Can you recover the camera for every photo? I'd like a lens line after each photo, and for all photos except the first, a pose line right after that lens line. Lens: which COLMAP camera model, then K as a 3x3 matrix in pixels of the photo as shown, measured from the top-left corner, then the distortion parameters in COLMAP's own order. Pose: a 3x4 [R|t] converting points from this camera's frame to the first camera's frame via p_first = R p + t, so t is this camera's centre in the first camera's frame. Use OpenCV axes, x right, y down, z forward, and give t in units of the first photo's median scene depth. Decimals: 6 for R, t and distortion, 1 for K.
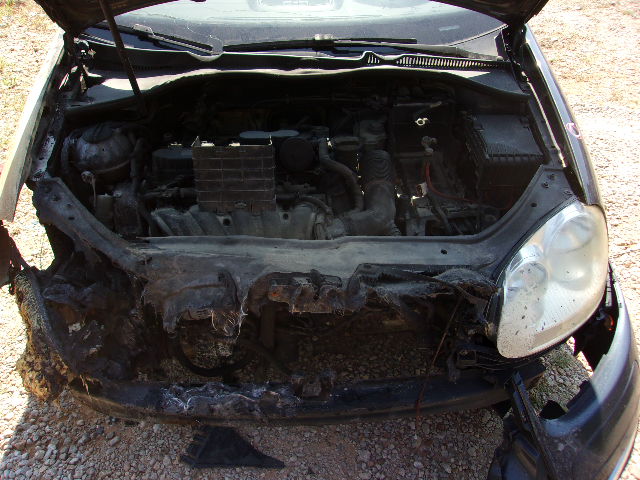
lens RADIAL K [[505.0, 0, 306.1], [0, 505.0, 240.8], [0, 0, 1]] dist [-0.007171, 0.015187]
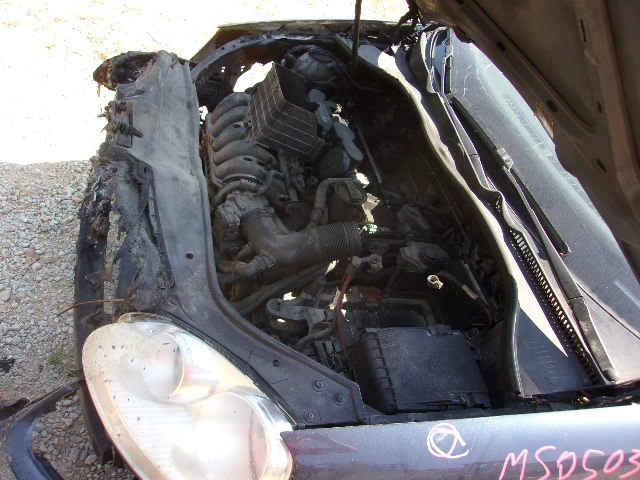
lens RADIAL K [[501.9, 0, 320.0], [0, 501.9, 240.0], [0, 0, 1]] dist [-0.000851, 0.002907]
pose [[0.160270, 0.728784, -0.665724, 0.648716], [-0.857202, 0.437162, 0.272204, -0.315296], [0.489407, 0.527033, 0.694778, 0.362590]]
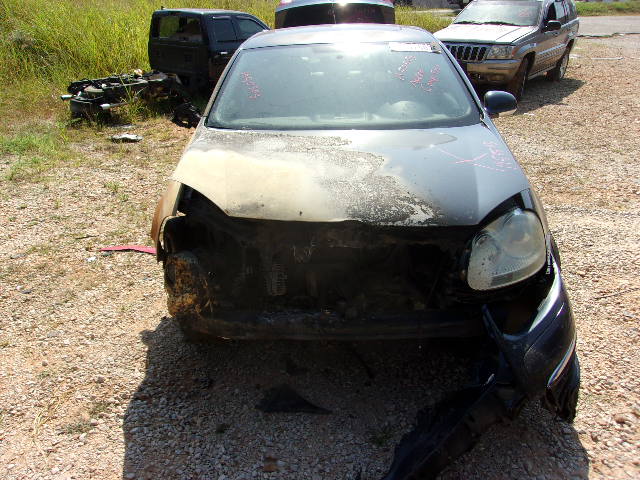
lens RADIAL K [[505.0, 0, 306.1], [0, 505.0, 240.8], [0, 0, 1]] dist [-0.007171, 0.015187]
pose [[0.996330, 0.003156, -0.085541, 0.003142], [-0.028591, 0.954199, -0.297803, 0.408044], [0.080684, 0.299156, 0.950787, -0.427361]]
